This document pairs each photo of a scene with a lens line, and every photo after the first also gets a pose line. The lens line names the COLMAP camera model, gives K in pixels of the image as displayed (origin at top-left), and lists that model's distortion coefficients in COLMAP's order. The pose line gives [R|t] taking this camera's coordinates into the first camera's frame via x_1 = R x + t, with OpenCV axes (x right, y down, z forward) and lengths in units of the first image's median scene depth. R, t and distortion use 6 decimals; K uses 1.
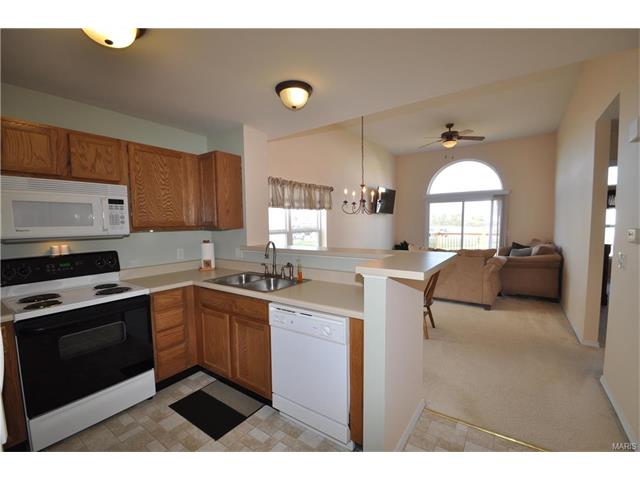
lens RADIAL K [[282.4, 0, 319.7], [0, 282.4, 242.8], [0, 0, 1]] dist [0.004207, -0.000970]
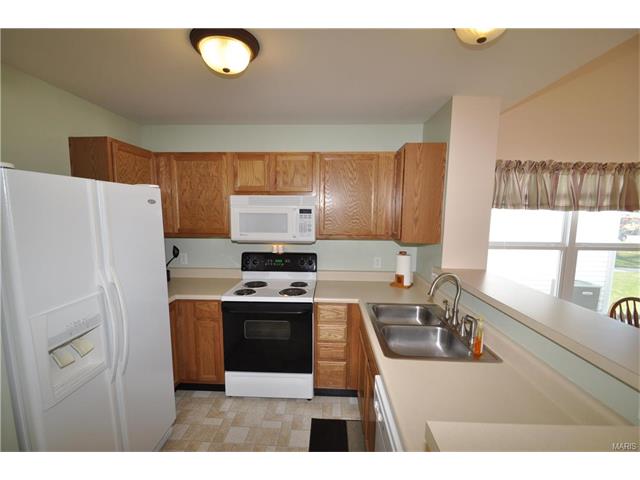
lens RADIAL K [[282.4, 0, 319.6], [0, 282.4, 243.7], [0, 0, 1]] dist [0.004207, -0.000970]
pose [[0.532413, 0.117670, -0.838266, 0.188822], [-0.077072, 0.992916, 0.090428, -0.098457], [0.842969, 0.016461, 0.537711, 0.366339]]
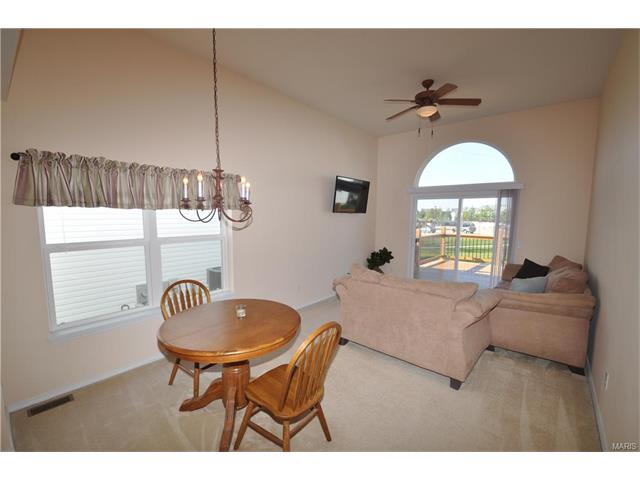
lens RADIAL K [[282.4, 0, 323.8], [0, 282.4, 242.4], [0, 0, 1]] dist [0.004207, -0.000970]
pose [[0.995684, 0.032687, -0.086859, 0.575061], [-0.029672, 0.998919, 0.035777, -0.122446], [0.087935, -0.033045, 0.995578, 0.624786]]
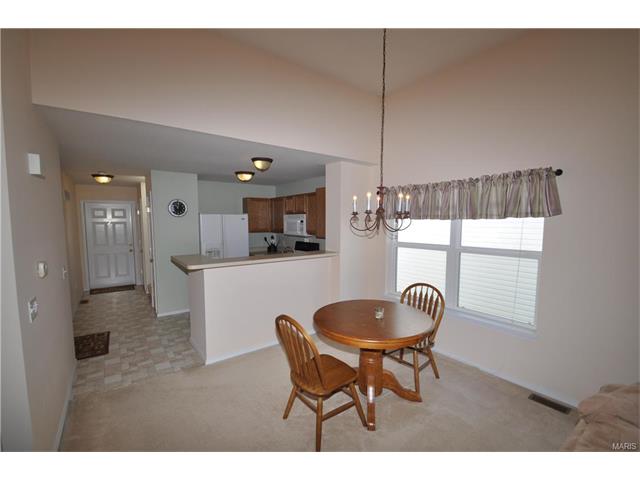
lens RADIAL K [[282.4, 0, 321.0], [0, 282.4, 243.8], [0, 0, 1]] dist [0.004207, -0.000970]
pose [[-0.317325, 0.093539, -0.943692, 1.132524], [-0.060161, 0.991133, 0.118471, -0.195497], [0.946407, 0.094367, -0.308884, 1.481720]]
